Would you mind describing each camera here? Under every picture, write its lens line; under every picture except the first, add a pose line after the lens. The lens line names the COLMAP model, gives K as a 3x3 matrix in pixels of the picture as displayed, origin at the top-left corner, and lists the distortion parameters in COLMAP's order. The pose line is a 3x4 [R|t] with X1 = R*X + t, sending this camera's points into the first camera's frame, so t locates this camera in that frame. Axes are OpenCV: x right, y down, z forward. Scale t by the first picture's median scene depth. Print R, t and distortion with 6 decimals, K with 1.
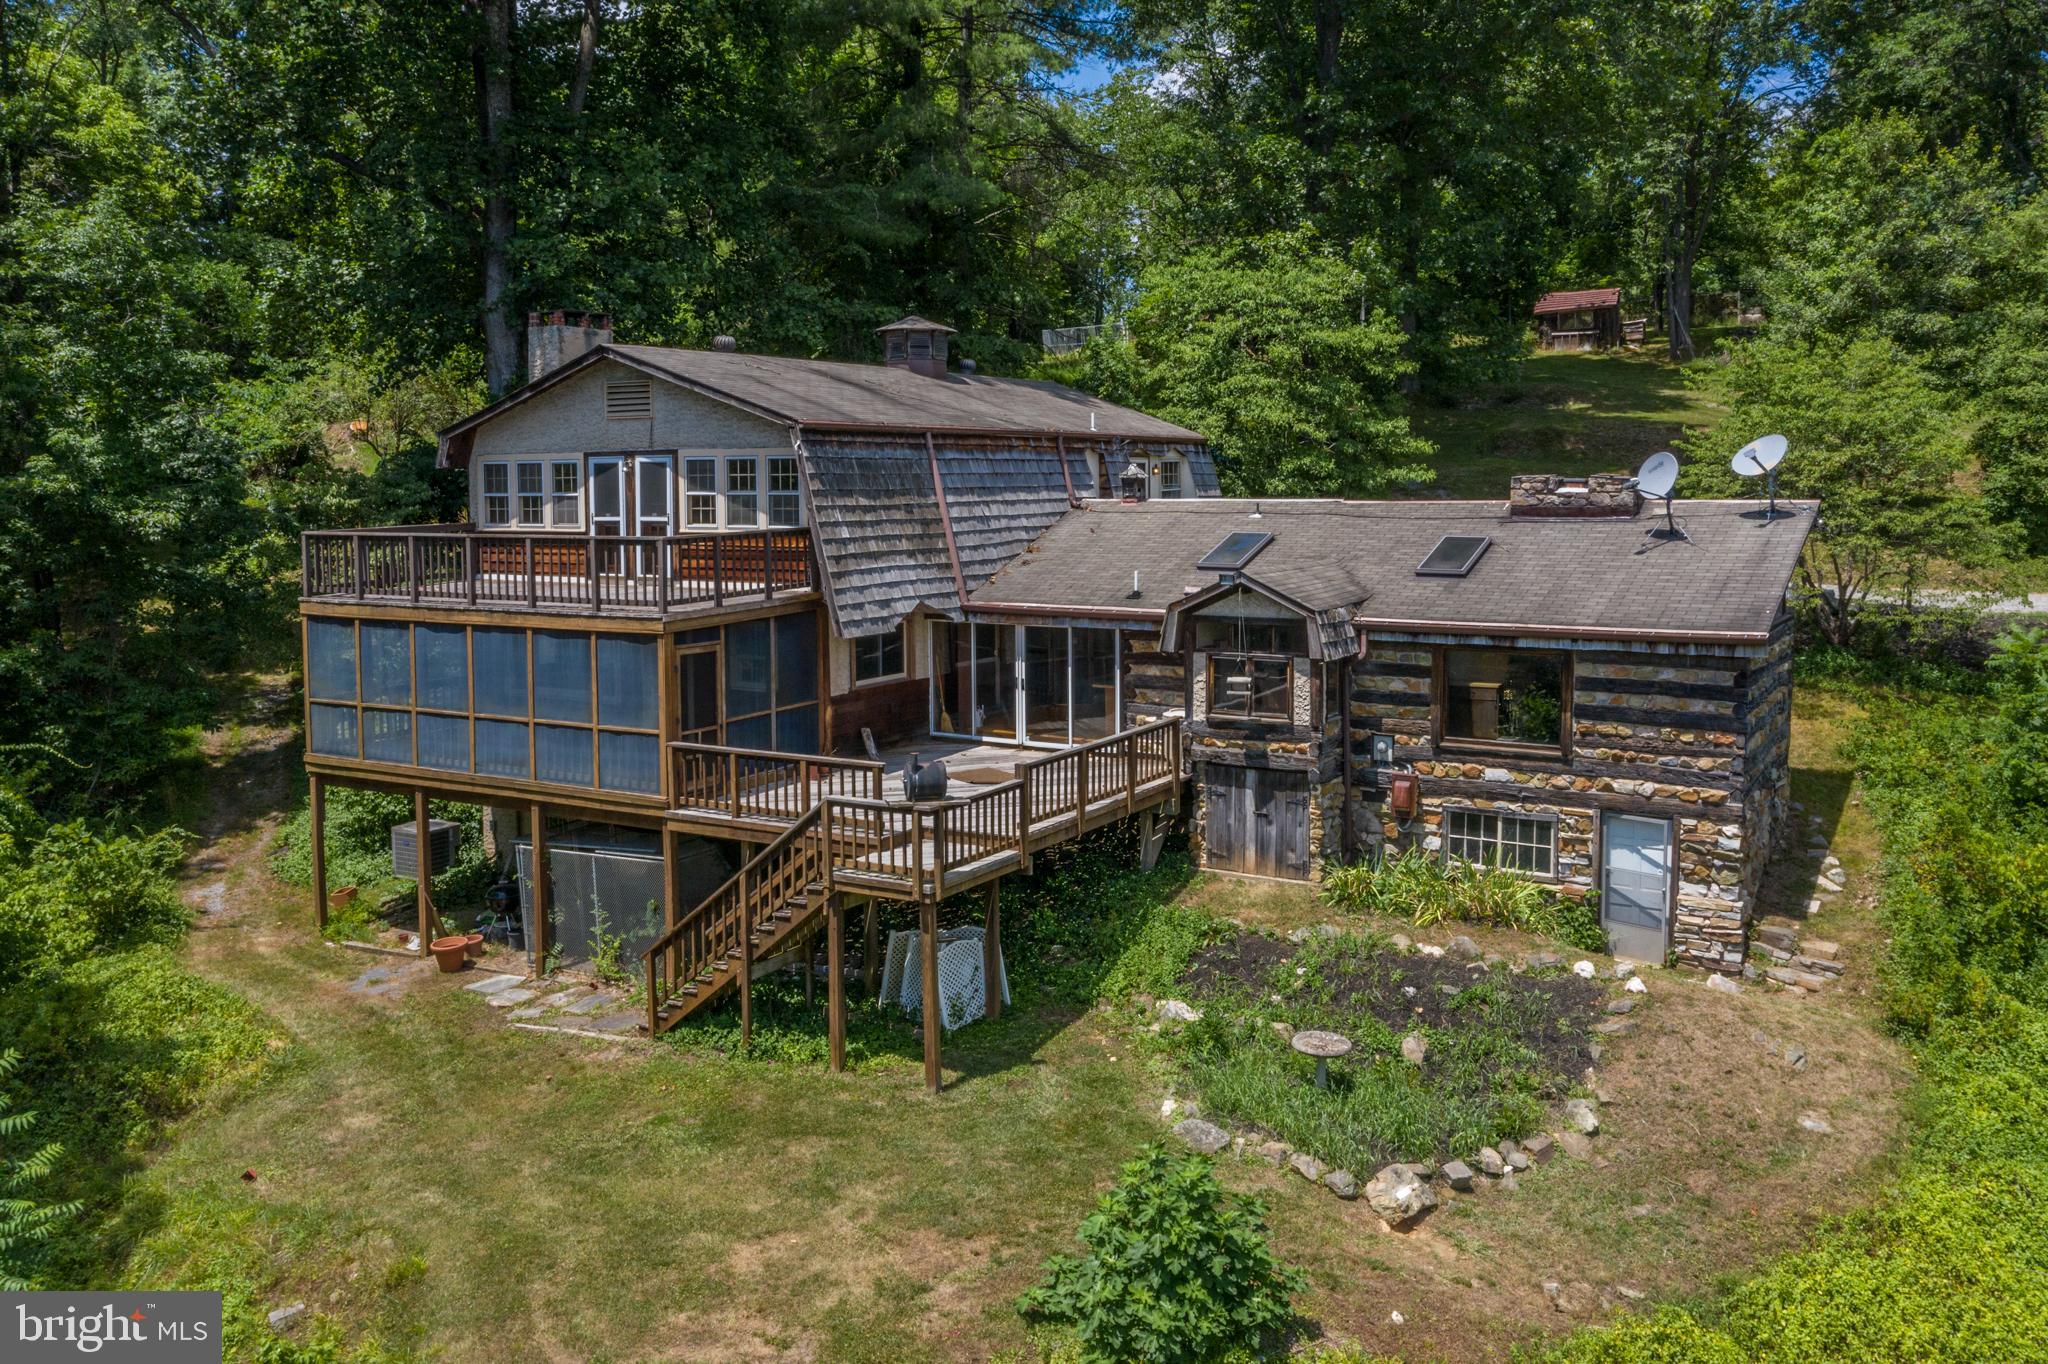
lens RADIAL K [[1705.4, 0, 1023.0], [0, 1705.4, 492.0], [0, 0, 1]] dist [-0.000051, -0.001218]
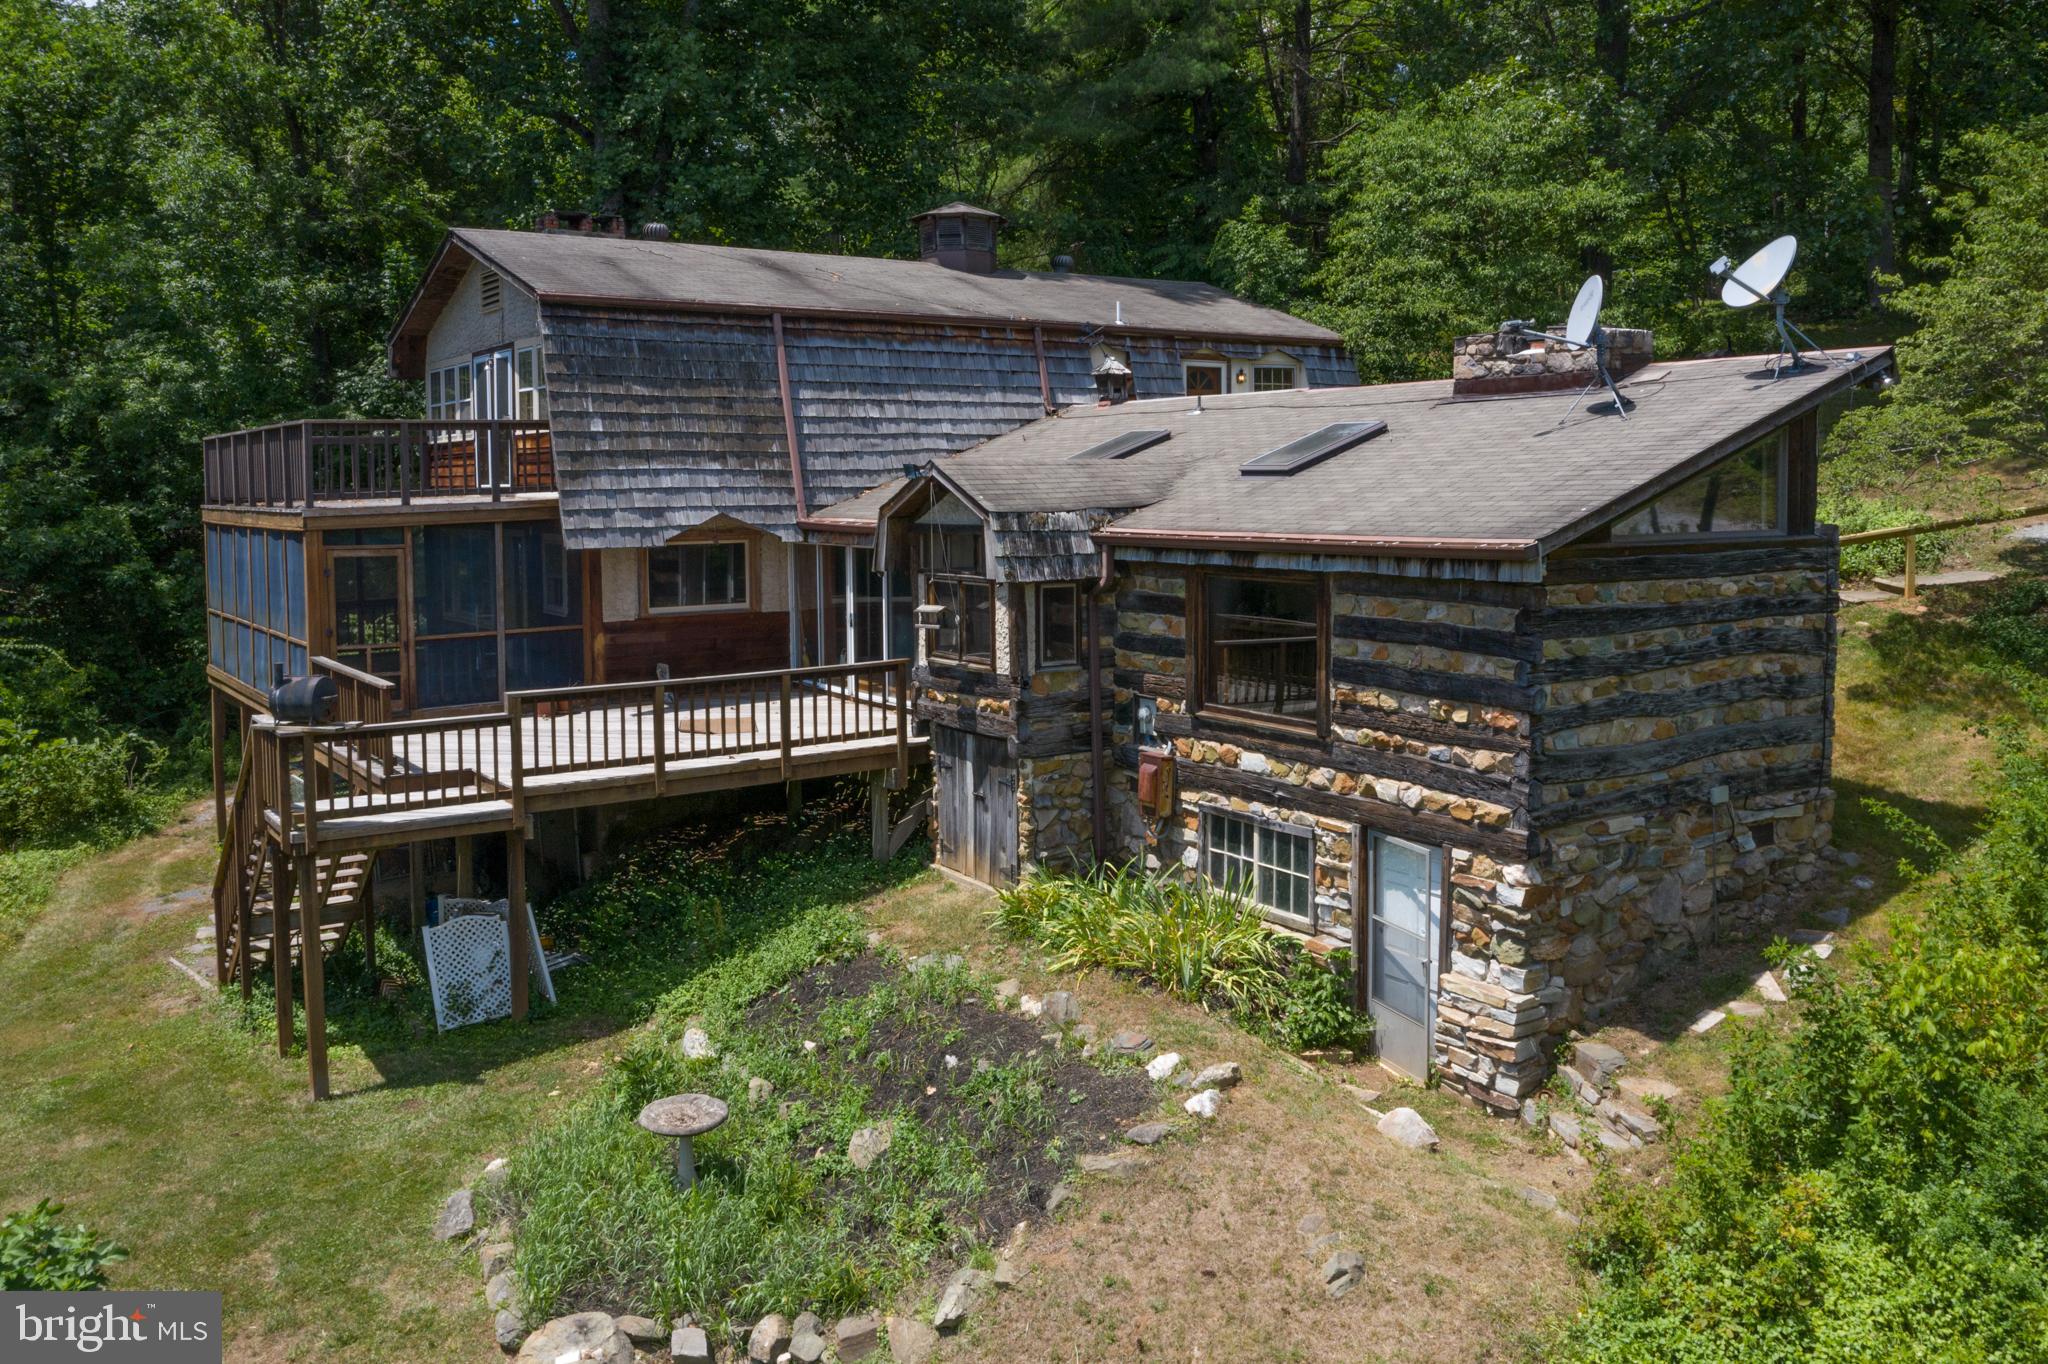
lens RADIAL K [[1705.4, 0, 1023.0], [0, 1705.4, 492.0], [0, 0, 1]] dist [-0.000051, -0.001218]
pose [[0.905100, 0.002827, -0.425189, 0.474953], [-0.003238, 0.999995, -0.000244, 0.060309], [0.425186, 0.001597, 0.905105, 0.356143]]
